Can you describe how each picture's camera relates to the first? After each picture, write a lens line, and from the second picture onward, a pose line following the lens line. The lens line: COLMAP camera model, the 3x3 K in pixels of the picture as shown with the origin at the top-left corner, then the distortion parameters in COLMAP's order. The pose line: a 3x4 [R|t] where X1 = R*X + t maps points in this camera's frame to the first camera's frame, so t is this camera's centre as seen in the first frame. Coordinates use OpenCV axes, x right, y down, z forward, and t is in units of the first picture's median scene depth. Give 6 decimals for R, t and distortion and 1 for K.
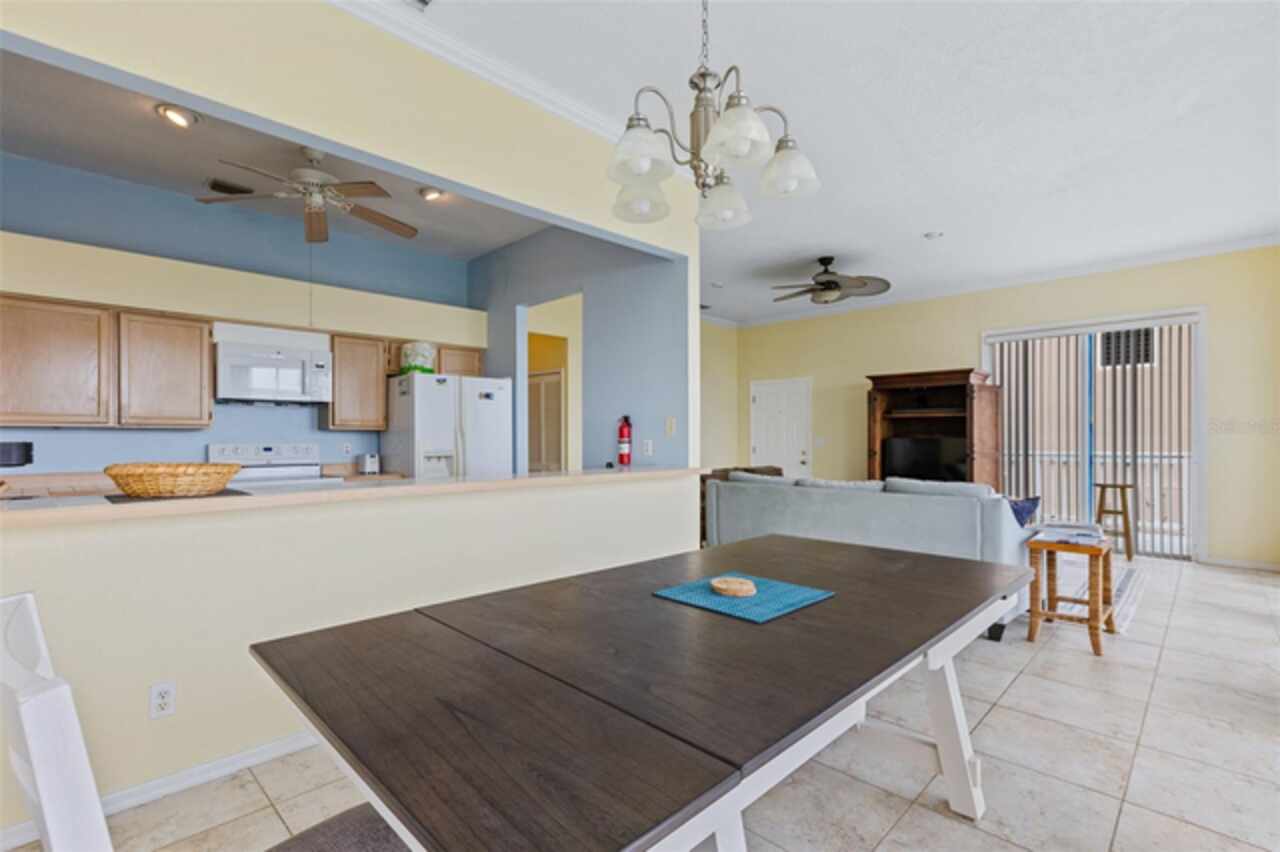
lens RADIAL K [[583.9, 0, 640.7], [0, 583.9, 432.2], [0, 0, 1]] dist [-0.004135, 0.001274]
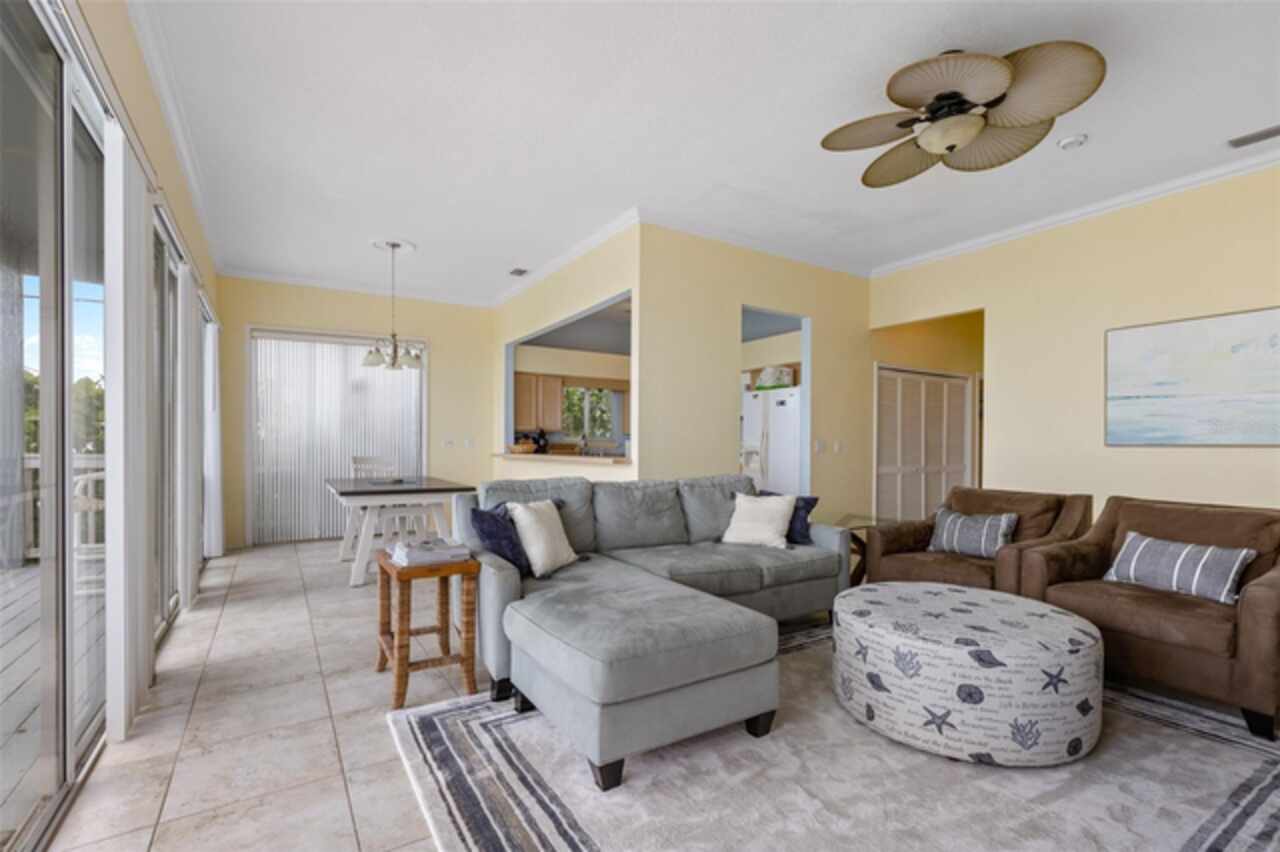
lens RADIAL K [[583.9, 0, 638.8], [0, 583.9, 438.7], [0, 0, 1]] dist [-0.004135, 0.001274]
pose [[-0.226892, -0.012490, -0.973840, 0.804135], [0.003961, 0.999898, -0.013747, 0.021841], [0.973912, -0.006977, -0.226819, 0.814227]]
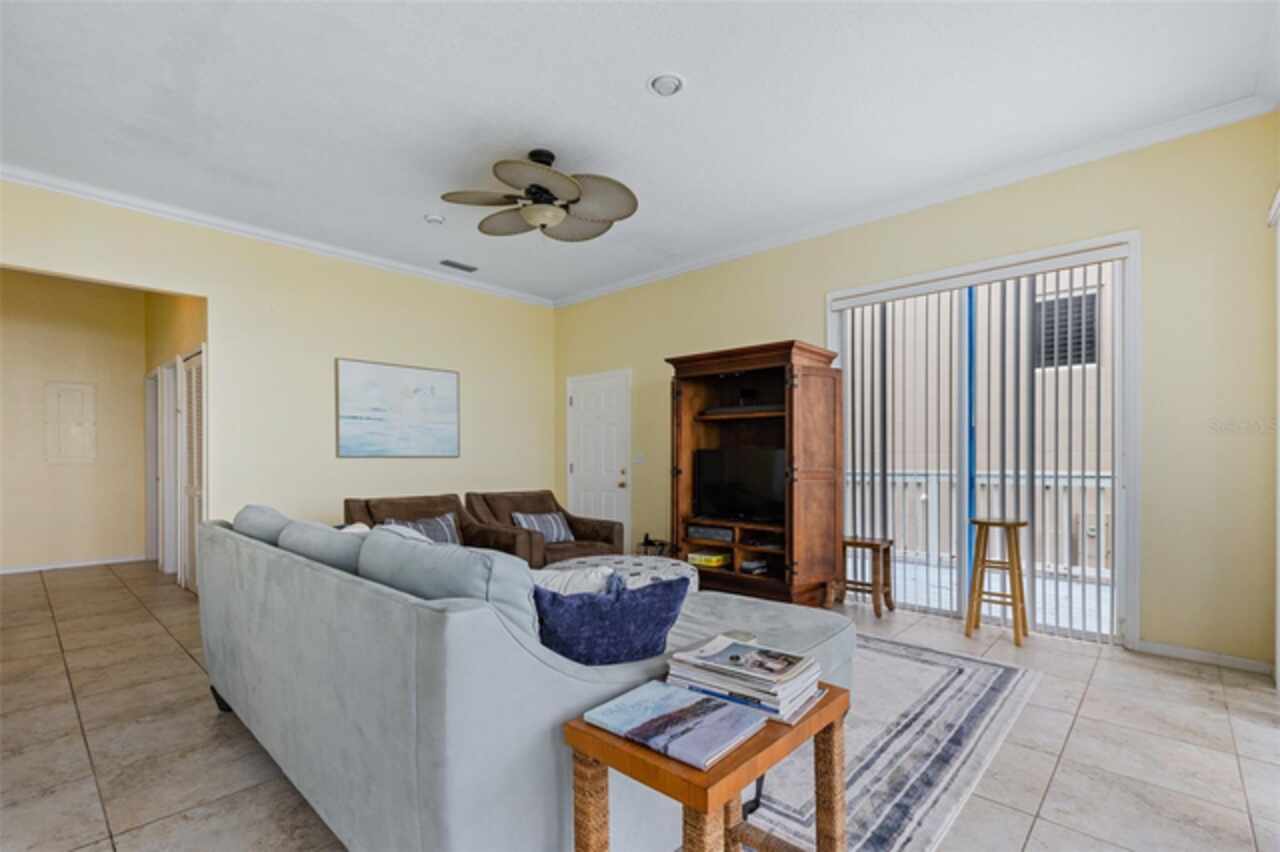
lens RADIAL K [[583.9, 0, 627.5], [0, 583.9, 462.1], [0, 0, 1]] dist [-0.004135, 0.001274]
pose [[0.999801, 0.002516, 0.019779, 0.368649], [-0.002844, 0.999858, 0.016602, 0.015125], [-0.019734, -0.016655, 0.999667, 0.349555]]
